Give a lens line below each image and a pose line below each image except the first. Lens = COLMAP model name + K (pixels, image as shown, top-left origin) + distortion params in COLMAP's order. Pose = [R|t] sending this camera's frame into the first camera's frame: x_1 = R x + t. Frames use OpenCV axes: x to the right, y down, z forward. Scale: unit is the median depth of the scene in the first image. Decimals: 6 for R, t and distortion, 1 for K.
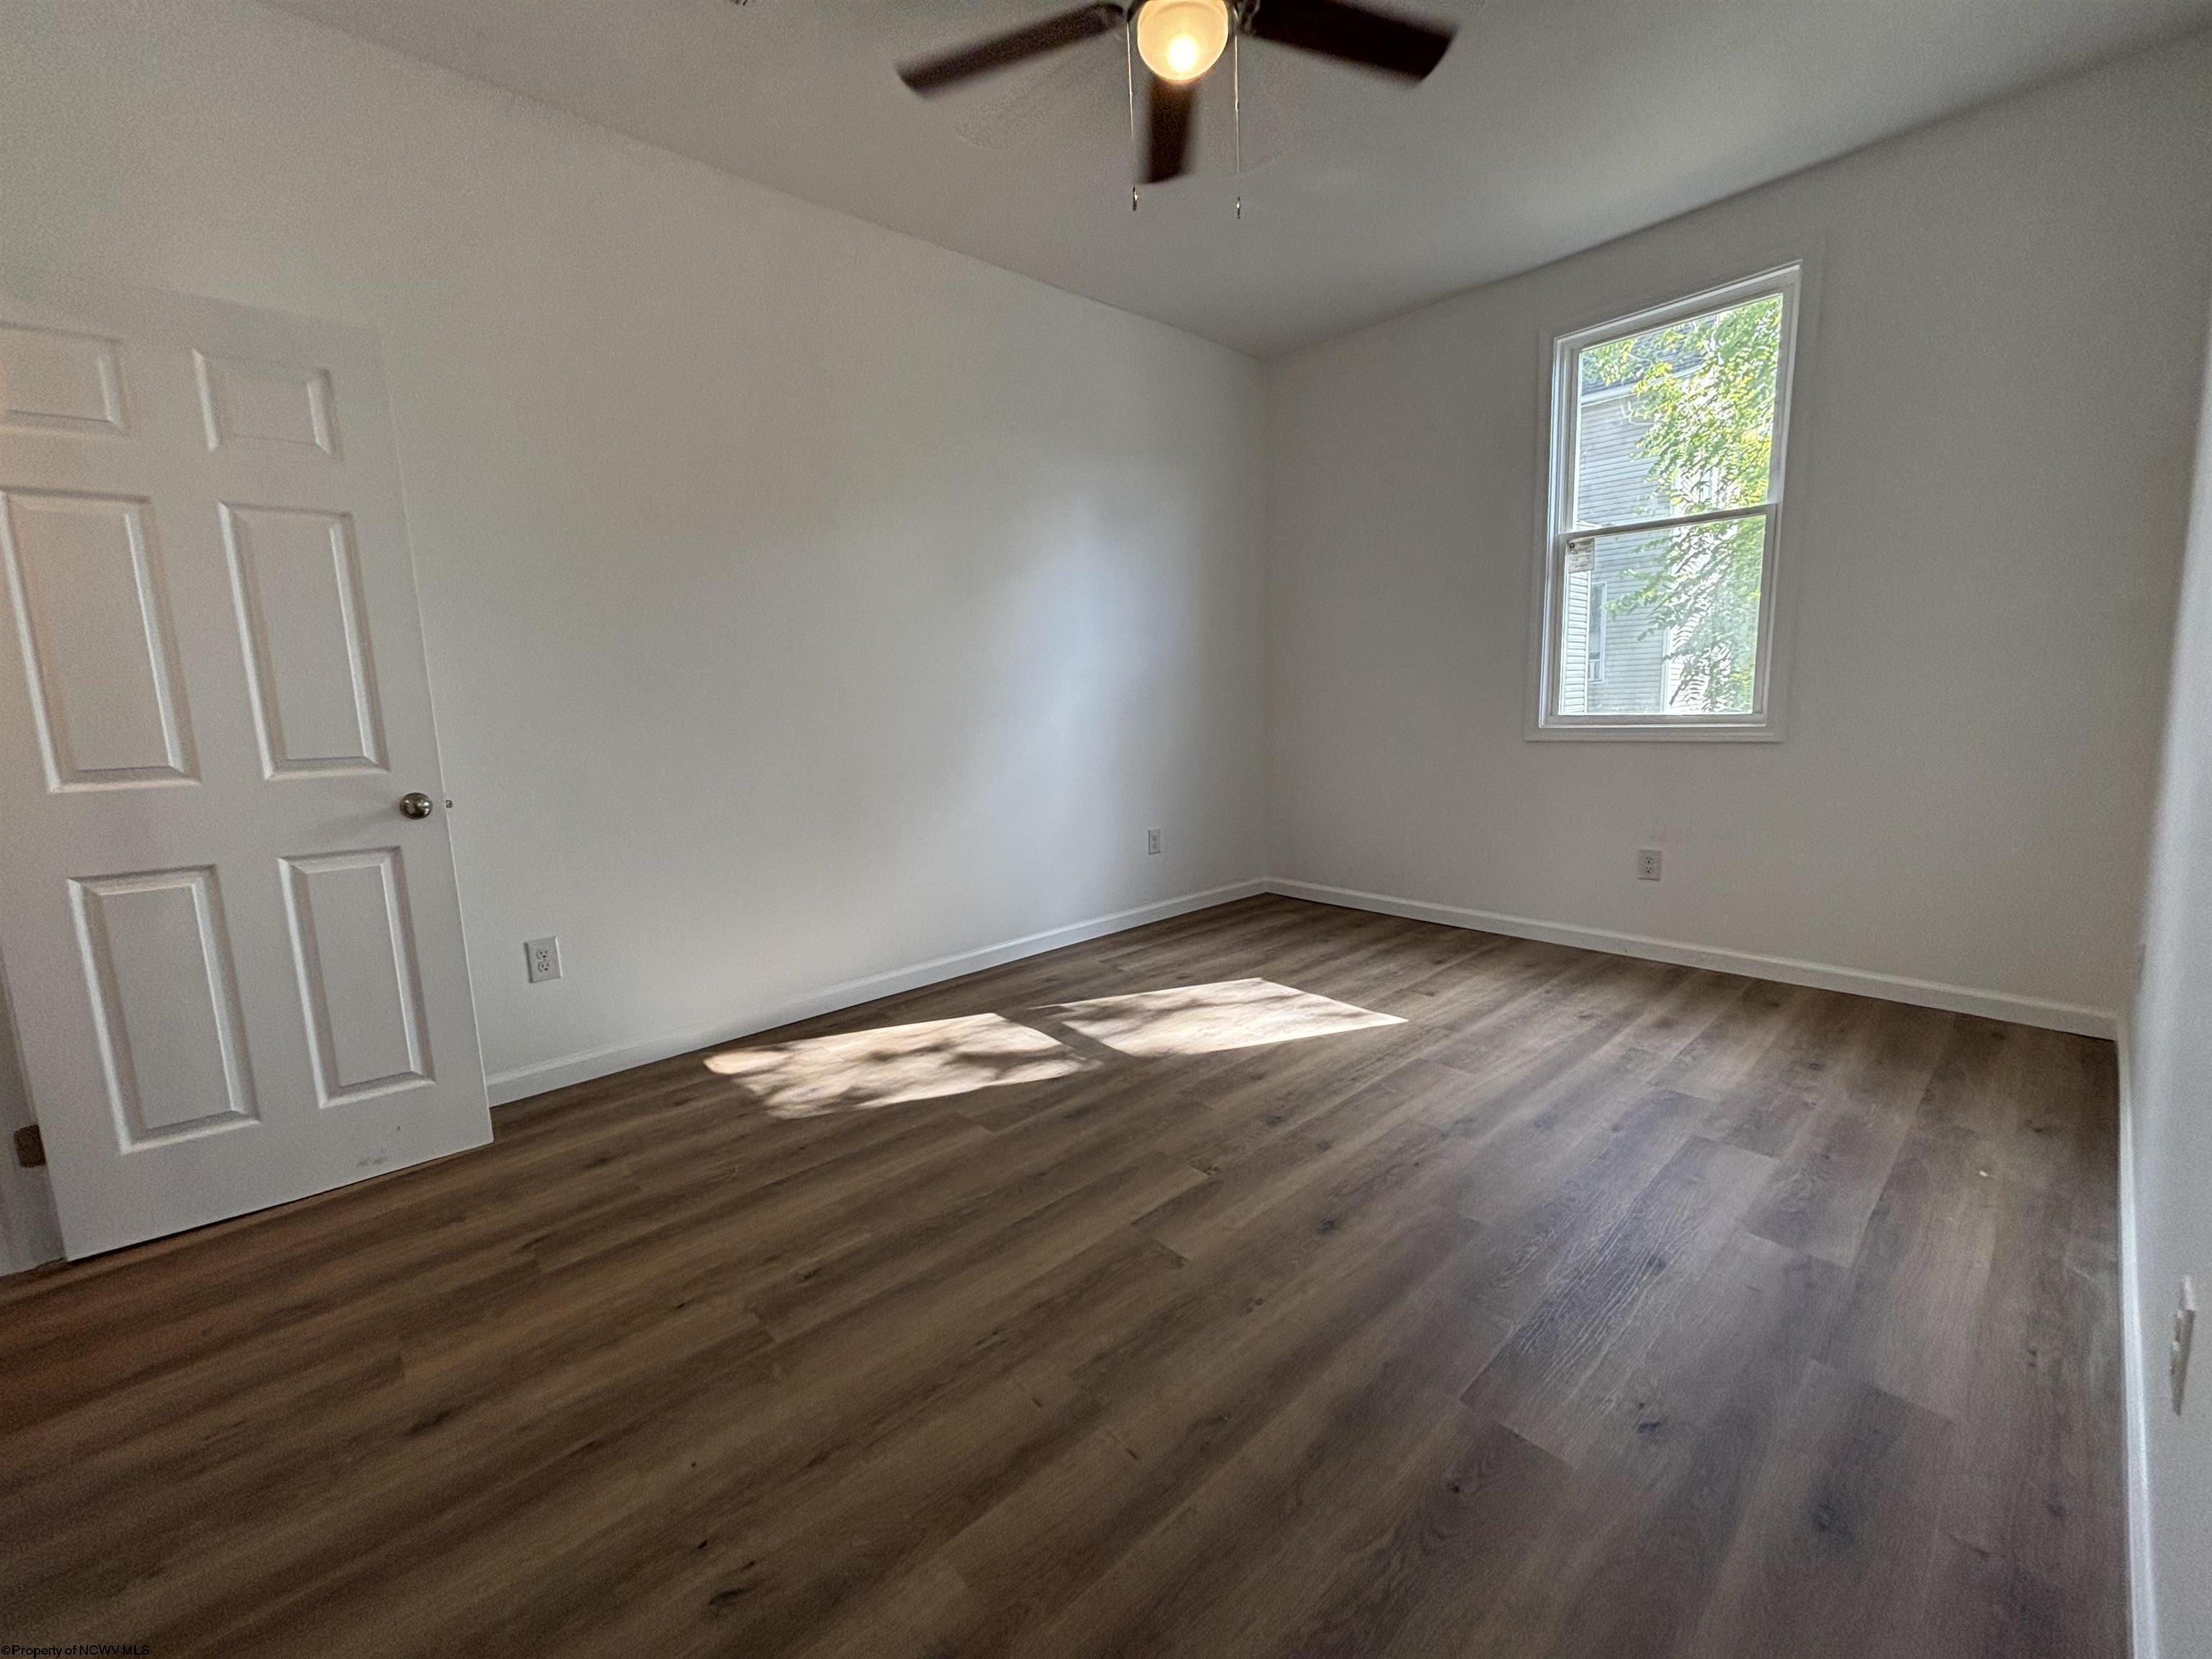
lens RADIAL K [[891.2, 0, 1107.7], [0, 891.2, 828.8], [0, 0, 1]] dist [0.000469, -0.001294]
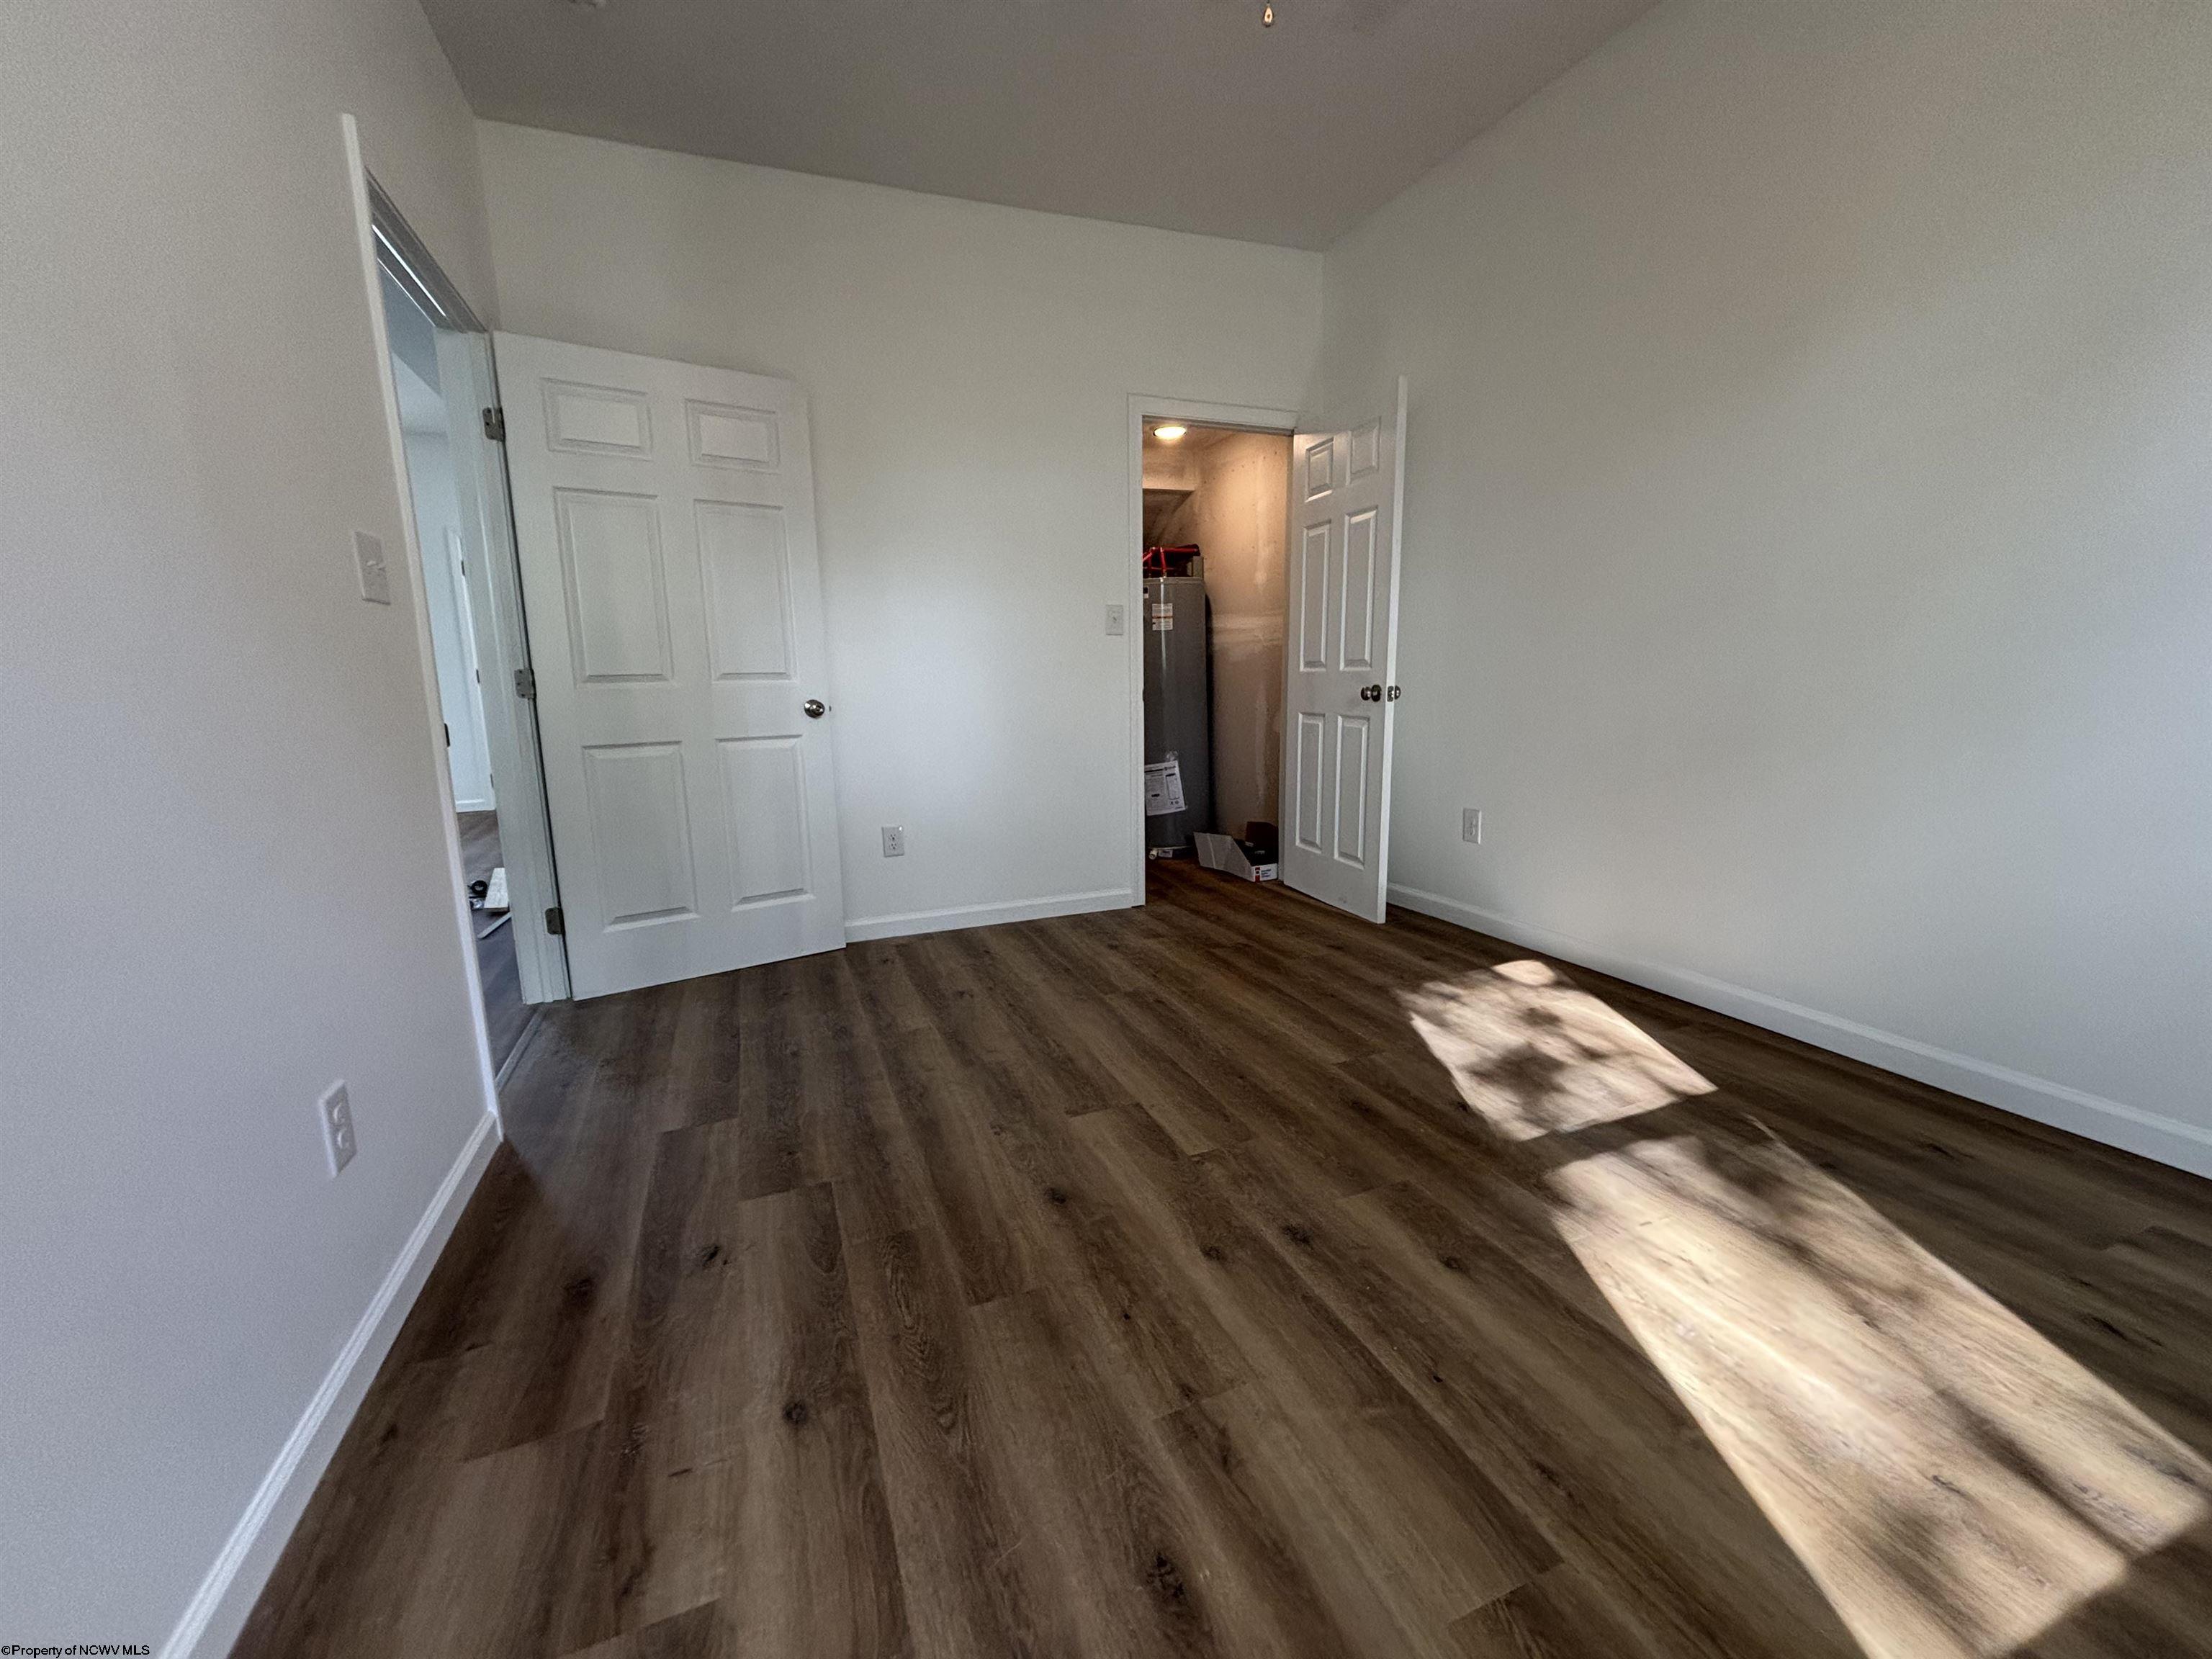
lens RADIAL K [[891.2, 0, 1109.7], [0, 891.2, 824.4], [0, 0, 1]] dist [0.000469, -0.001294]
pose [[-0.343127, 0.206326, -0.916348, 0.953616], [-0.100002, 0.962007, 0.254053, -0.171569], [0.933951, 0.178808, -0.309457, 1.194633]]
